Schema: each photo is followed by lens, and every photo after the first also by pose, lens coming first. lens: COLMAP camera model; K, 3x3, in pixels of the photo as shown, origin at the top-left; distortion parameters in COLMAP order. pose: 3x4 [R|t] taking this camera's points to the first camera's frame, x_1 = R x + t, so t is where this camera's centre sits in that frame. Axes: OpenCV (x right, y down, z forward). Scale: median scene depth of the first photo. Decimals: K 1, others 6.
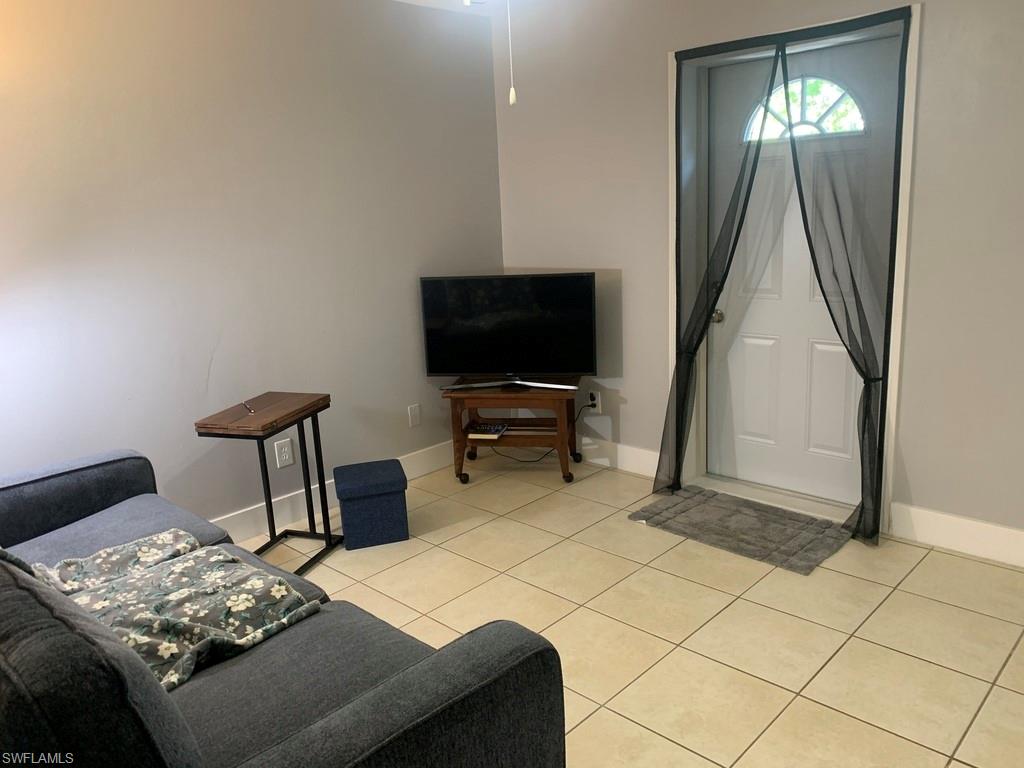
lens RADIAL K [[782.1, 0, 512.0], [0, 782.1, 384.0], [0, 0, 1]] dist [0.041642, 0.000567]
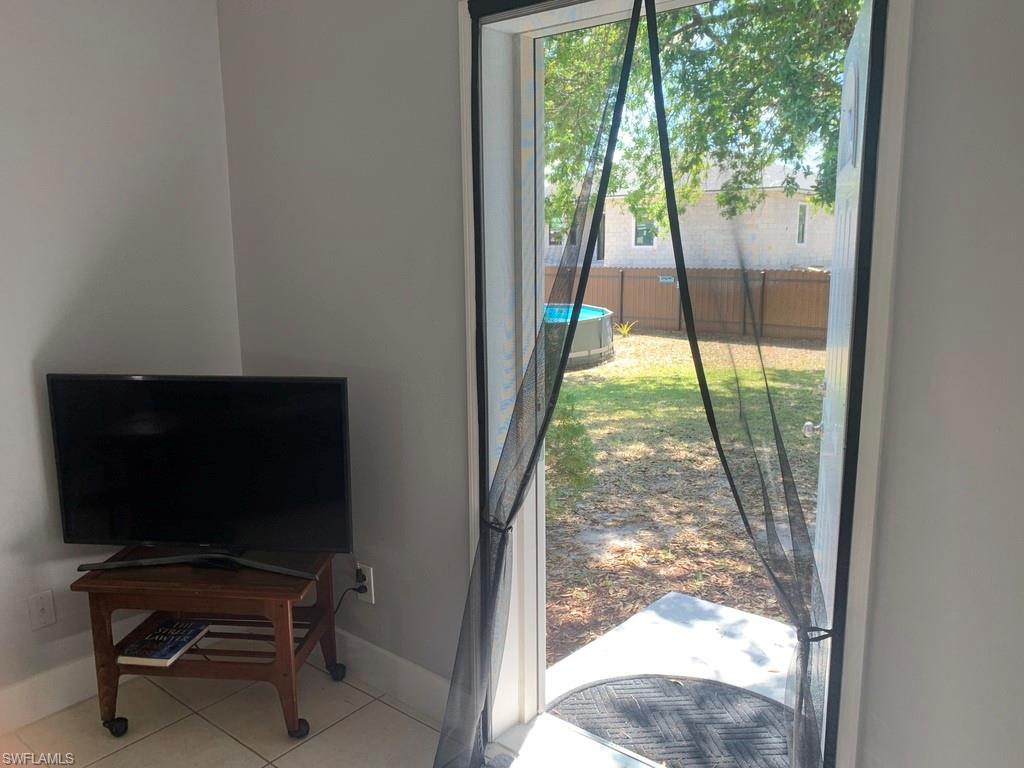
lens RADIAL K [[782.1, 0, 512.0], [0, 782.1, 384.0], [0, 0, 1]] dist [0.041642, 0.000567]
pose [[0.995140, 0.028750, 0.094178, 0.162524], [-0.023114, 0.997906, -0.060403, -0.099865], [-0.095718, 0.057933, 0.993721, 0.387027]]
